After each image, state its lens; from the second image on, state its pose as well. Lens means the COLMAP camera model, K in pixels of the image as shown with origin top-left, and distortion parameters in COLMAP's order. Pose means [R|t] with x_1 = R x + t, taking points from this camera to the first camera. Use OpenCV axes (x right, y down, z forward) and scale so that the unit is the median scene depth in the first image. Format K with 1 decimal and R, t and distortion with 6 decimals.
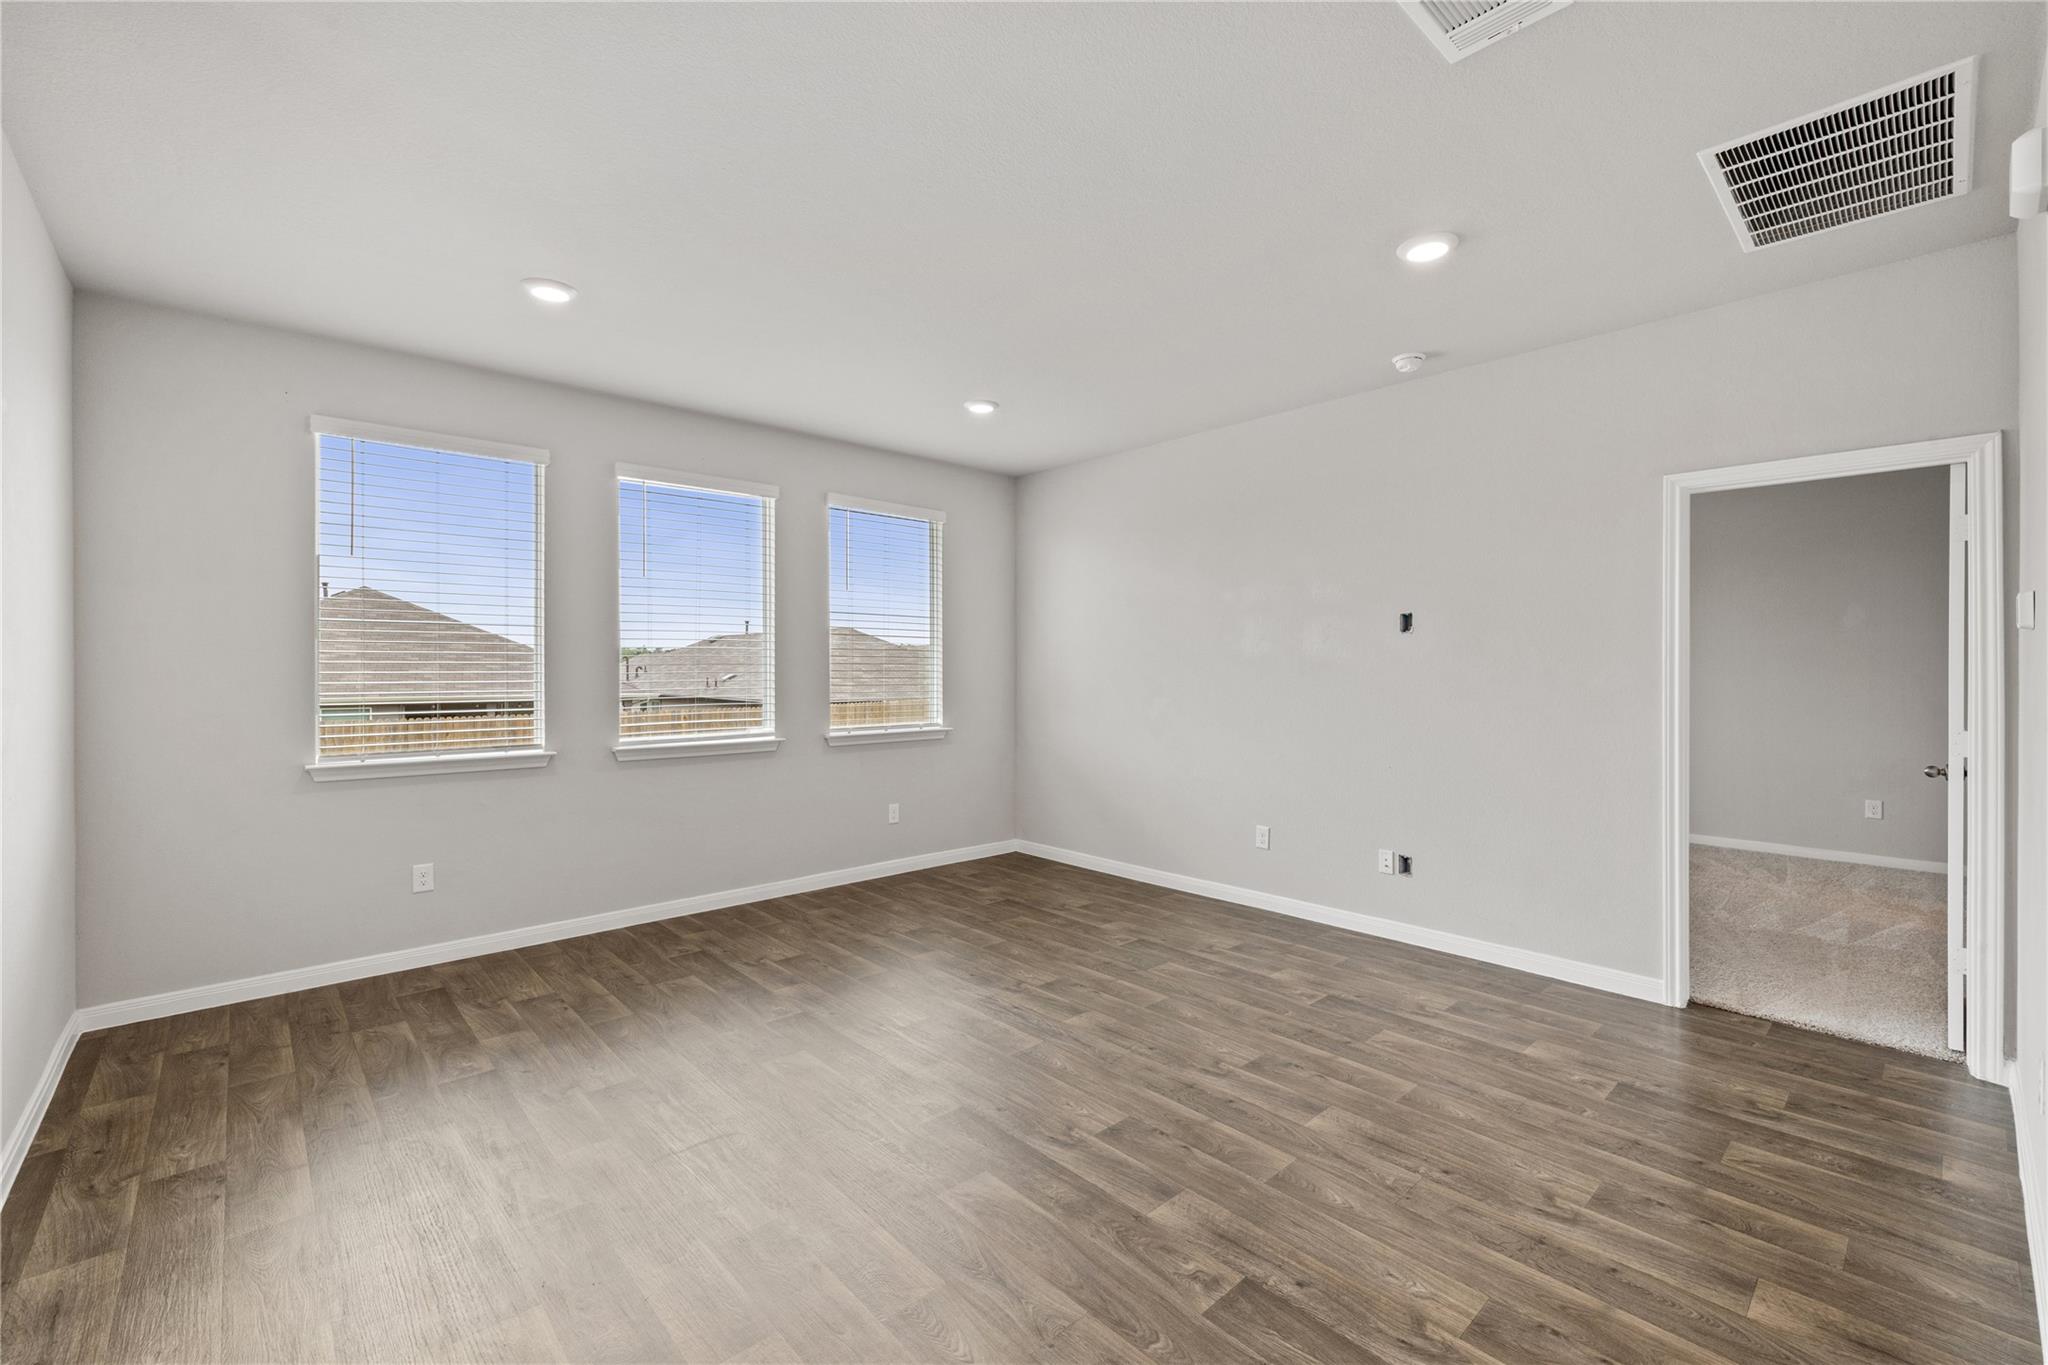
lens RADIAL K [[862.9, 0, 1016.7], [0, 862.9, 681.3], [0, 0, 1]] dist [0.001020, 0.000406]
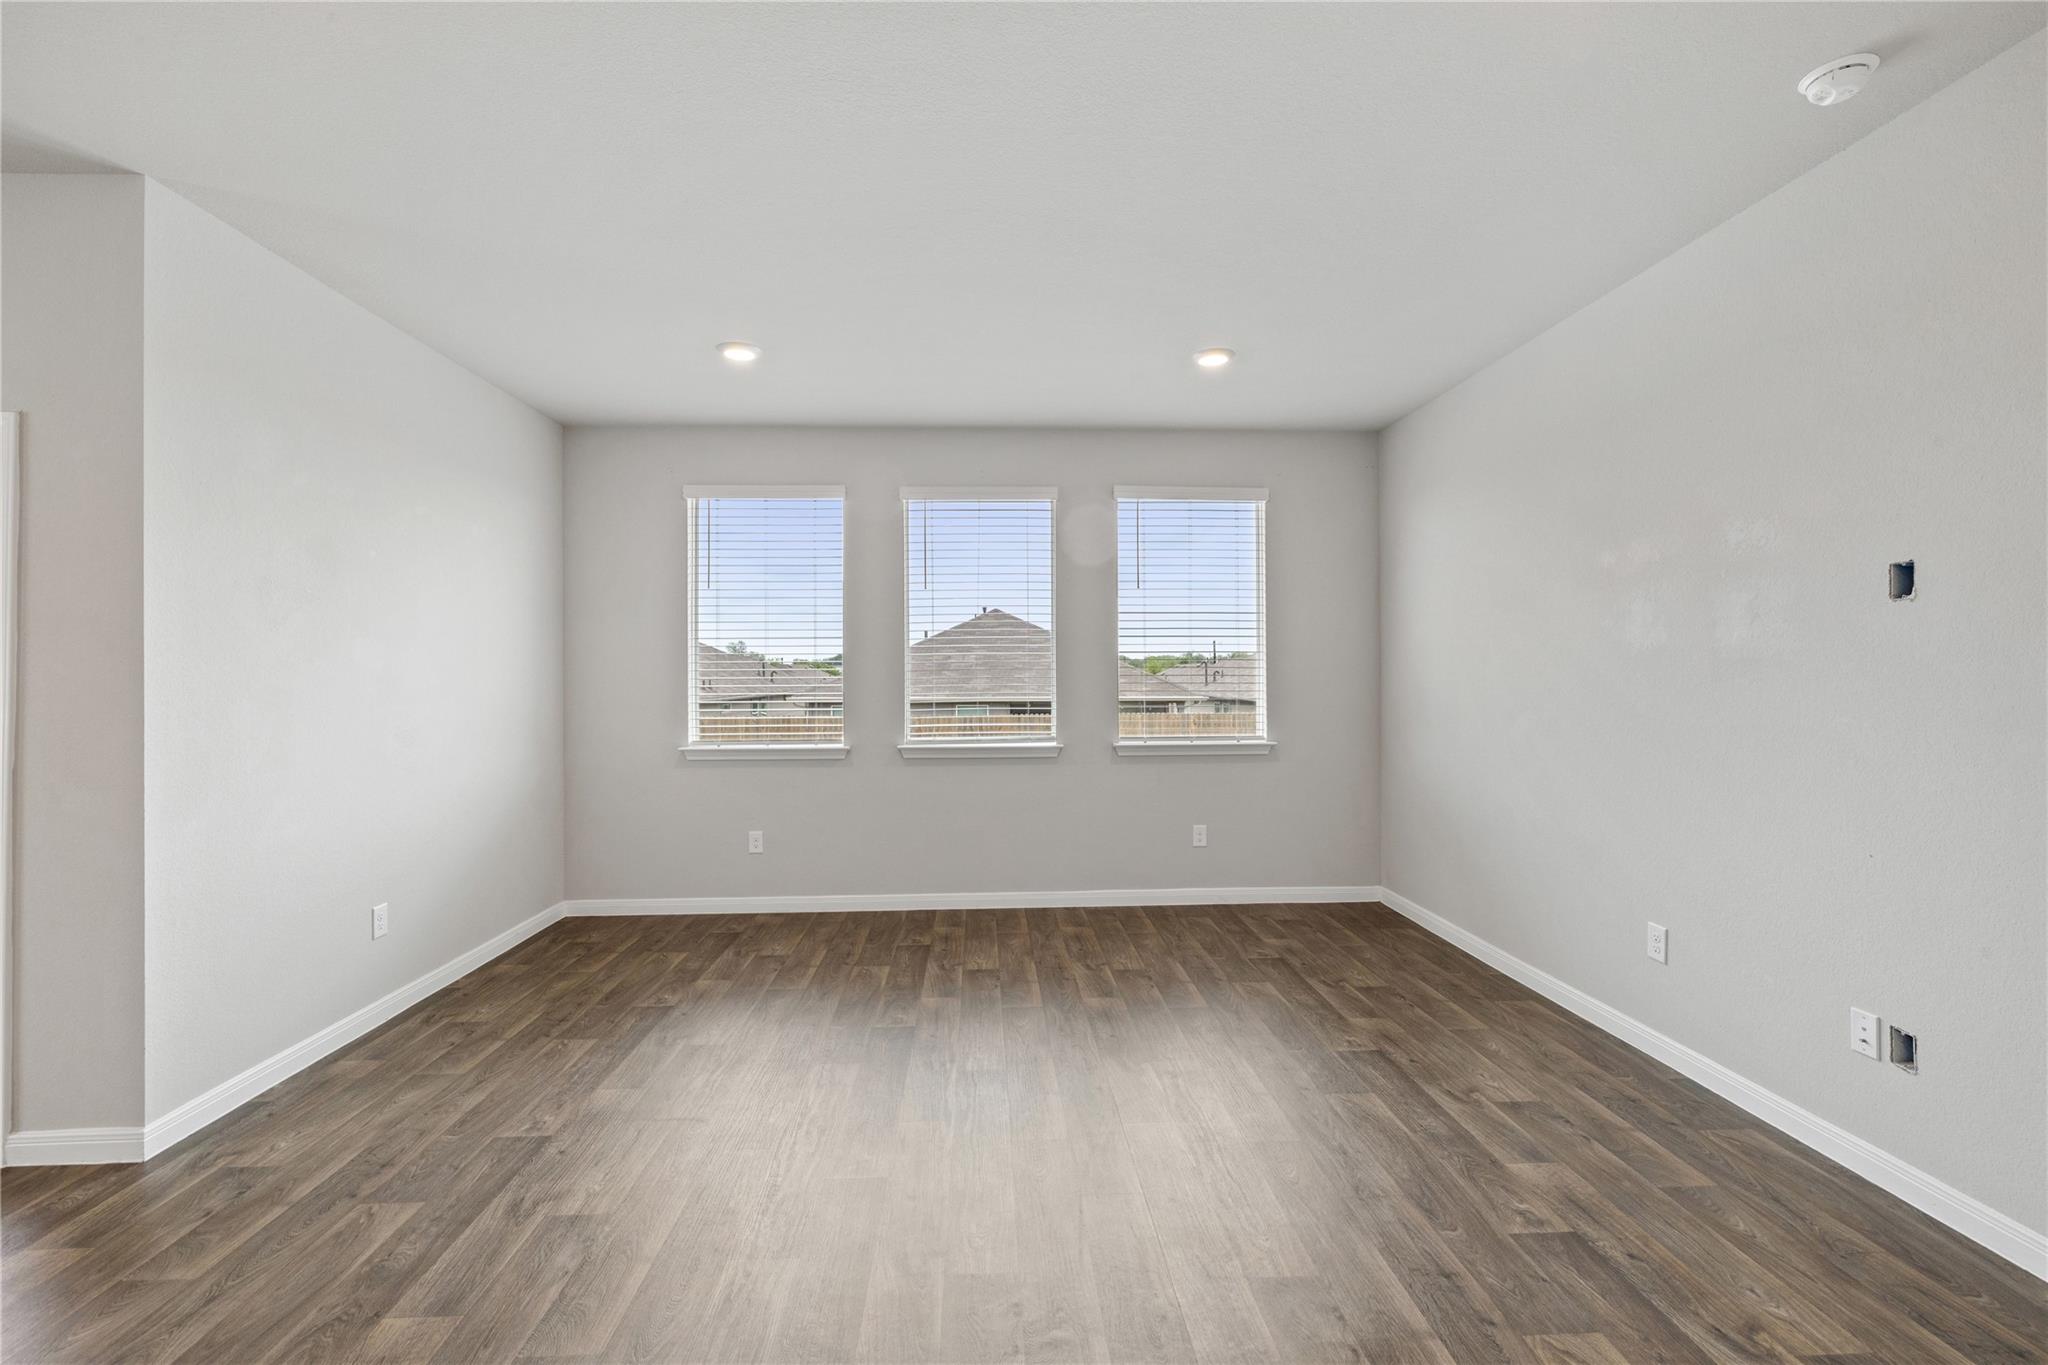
lens RADIAL K [[862.9, 0, 1018.0], [0, 862.9, 678.8], [0, 0, 1]] dist [0.001020, 0.000406]
pose [[0.766615, -0.000378, -0.642107, 0.339454], [-0.003334, 0.999984, -0.004569, -0.004211], [0.642099, 0.005643, 0.766601, 0.235340]]
